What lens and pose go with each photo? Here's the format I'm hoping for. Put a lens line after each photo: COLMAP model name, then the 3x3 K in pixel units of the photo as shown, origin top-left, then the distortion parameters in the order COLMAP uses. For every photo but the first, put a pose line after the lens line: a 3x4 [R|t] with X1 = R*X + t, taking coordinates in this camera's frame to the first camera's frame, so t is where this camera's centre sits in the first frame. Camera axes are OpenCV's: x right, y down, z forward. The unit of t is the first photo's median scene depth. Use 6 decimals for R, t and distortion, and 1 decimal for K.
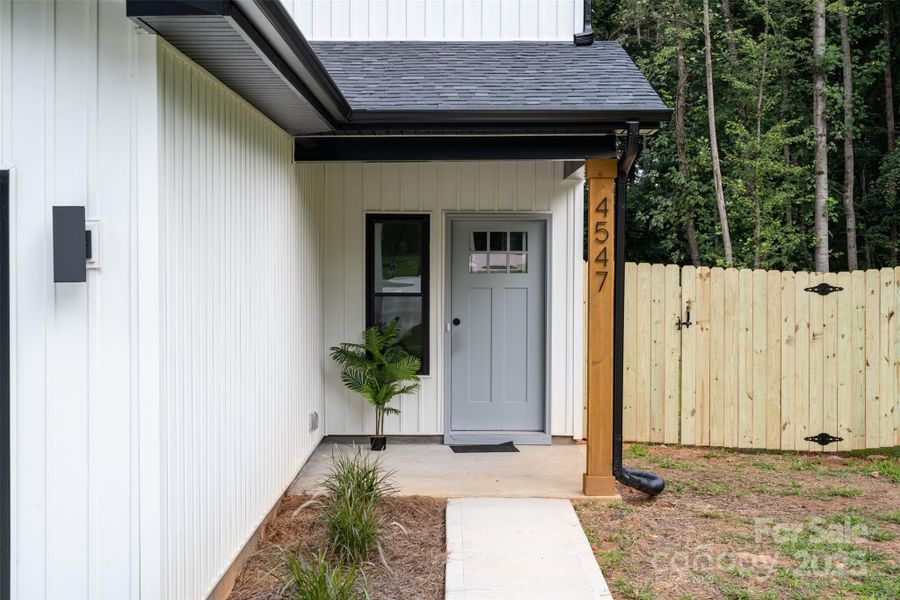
lens RADIAL K [[1297.1, 0, 450.0], [0, 1297.1, 300.0], [0, 0, 1]] dist [-0.006396, -0.032306]
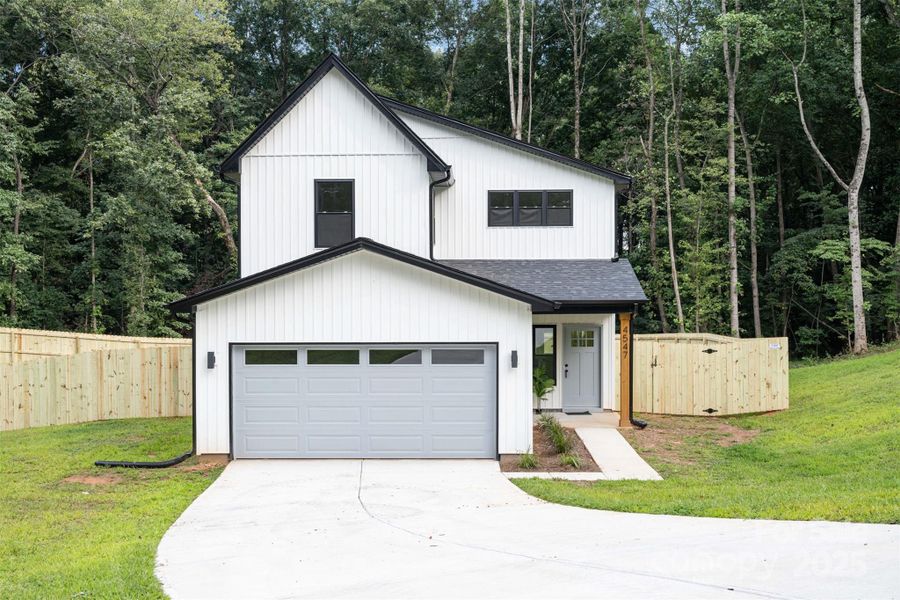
lens RADIAL K [[1039.9, 0, 450.0], [0, 1039.9, 300.0], [0, 0, 1]] dist [0.006331, -0.001093]
pose [[0.999801, -0.004212, -0.019501, -0.175633], [0.003832, 0.999804, -0.019446, -0.070078], [0.019579, 0.019367, 0.999621, -1.028946]]
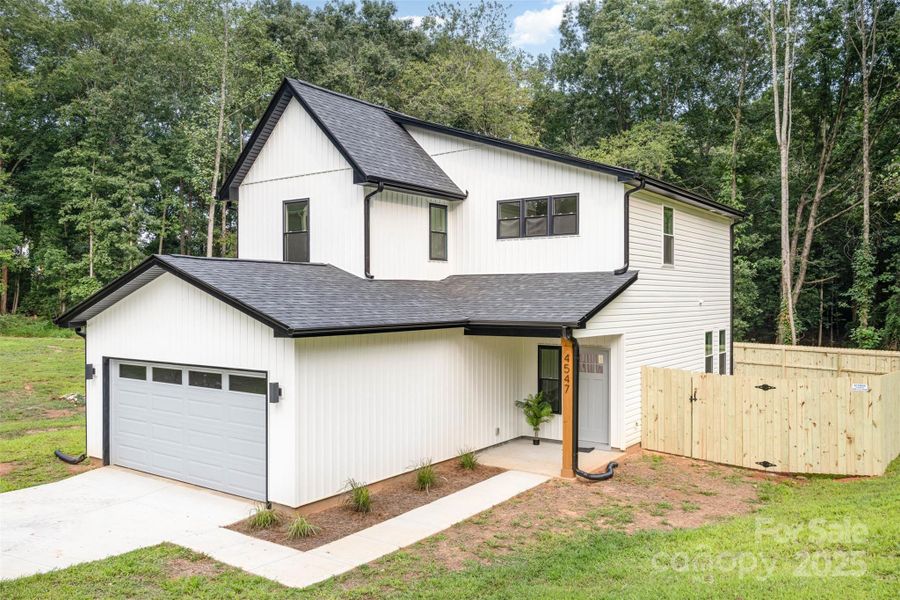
lens RADIAL K [[719.3, 0, 450.0], [0, 719.3, 300.0], [0, 0, 1]] dist [-0.000706, 0.002871]
pose [[0.812393, 0.000727, -0.583110, 0.533599], [-0.015796, 0.999660, -0.020761, -0.109885], [0.582896, 0.026077, 0.812128, -0.163116]]
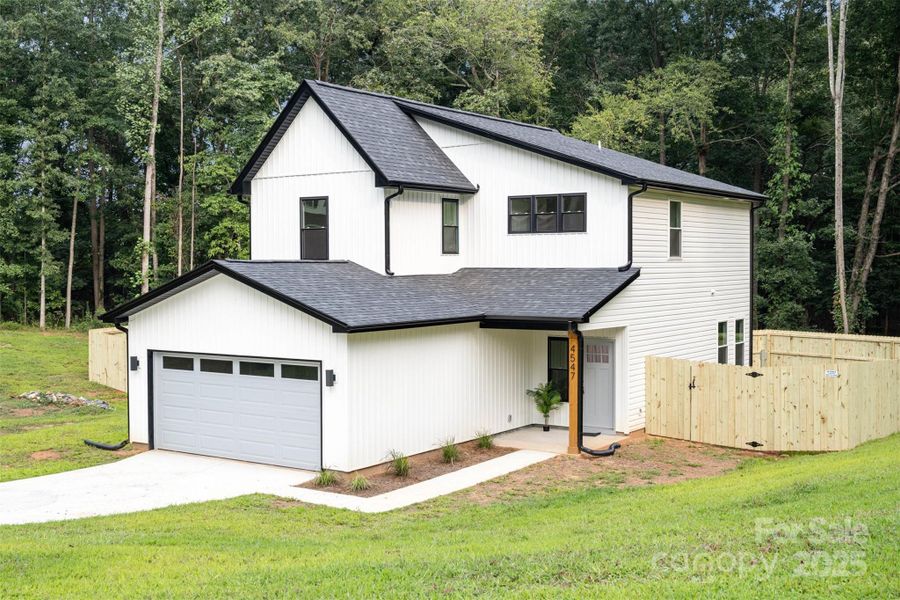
lens RADIAL K [[1063.4, 0, 450.0], [0, 1063.4, 300.0], [0, 0, 1]] dist [0.011628, 0.001922]
pose [[0.827302, 0.016270, -0.561522, 0.857541], [-0.012339, 0.999866, 0.010792, -0.144302], [0.561622, -0.002000, 0.827392, -0.740571]]
